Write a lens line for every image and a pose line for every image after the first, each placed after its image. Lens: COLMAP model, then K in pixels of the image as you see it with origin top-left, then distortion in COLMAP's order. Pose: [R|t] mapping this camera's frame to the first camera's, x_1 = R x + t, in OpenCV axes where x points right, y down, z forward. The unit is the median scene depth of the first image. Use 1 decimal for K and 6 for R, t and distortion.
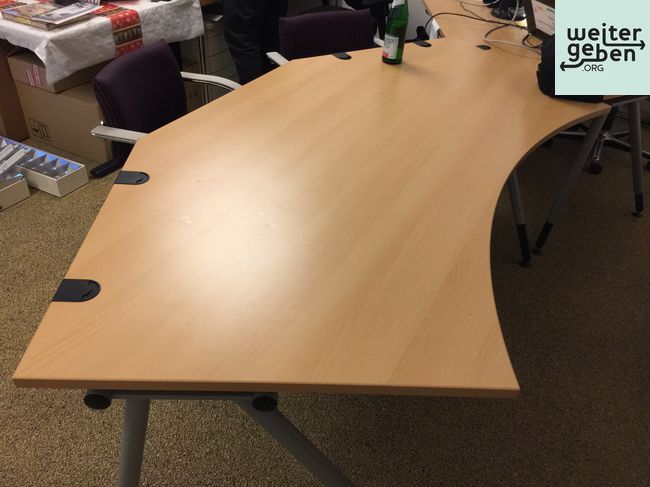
lens RADIAL K [[548.9, 0, 324.9], [0, 548.9, 243.1], [0, 0, 1]] dist [-0.011680, -0.018170]
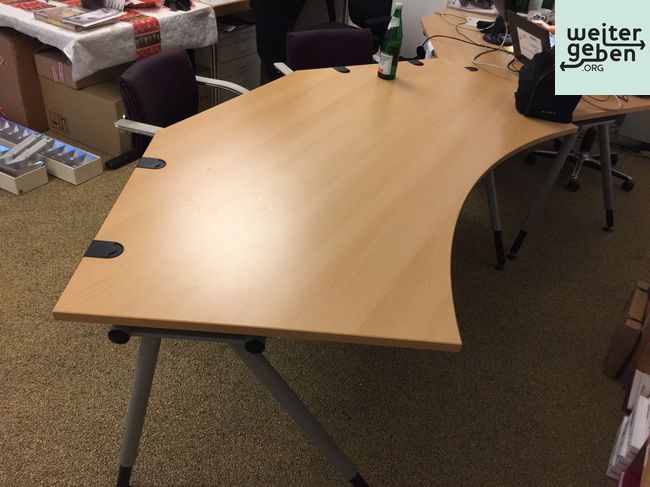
lens RADIAL K [[548.9, 0, 325.4], [0, 548.9, 243.9], [0, 0, 1]] dist [-0.011680, -0.018170]
pose [[0.998576, 0.053273, 0.002985, 0.014065], [-0.053198, 0.998361, -0.021098, 0.036756], [-0.004104, 0.020909, 0.999773, -0.103576]]
